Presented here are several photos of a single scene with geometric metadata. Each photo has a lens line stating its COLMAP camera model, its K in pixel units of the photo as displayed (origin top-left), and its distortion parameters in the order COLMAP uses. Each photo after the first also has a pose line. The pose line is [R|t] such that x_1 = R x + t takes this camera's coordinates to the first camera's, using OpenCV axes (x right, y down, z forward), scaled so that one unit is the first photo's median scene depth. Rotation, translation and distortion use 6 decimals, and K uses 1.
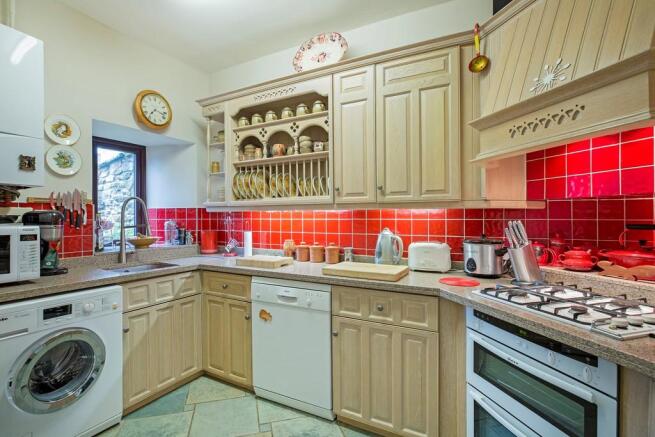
lens RADIAL K [[303.9, 0, 326.9], [0, 303.9, 220.0], [0, 0, 1]] dist [-0.020065, 0.000781]
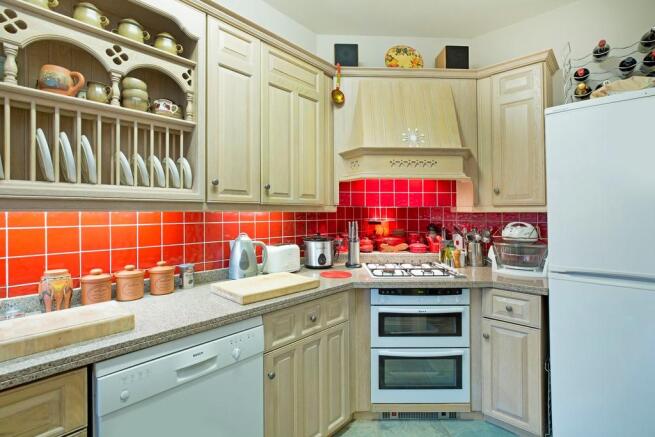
lens RADIAL K [[303.9, 0, 326.6], [0, 303.9, 212.7], [0, 0, 1]] dist [-0.020065, 0.000781]
pose [[0.263399, 0.000436, 0.964687, -0.591559], [0.006091, 0.999979, -0.002115, -0.029329], [-0.964668, 0.006433, 0.263391, 0.584792]]
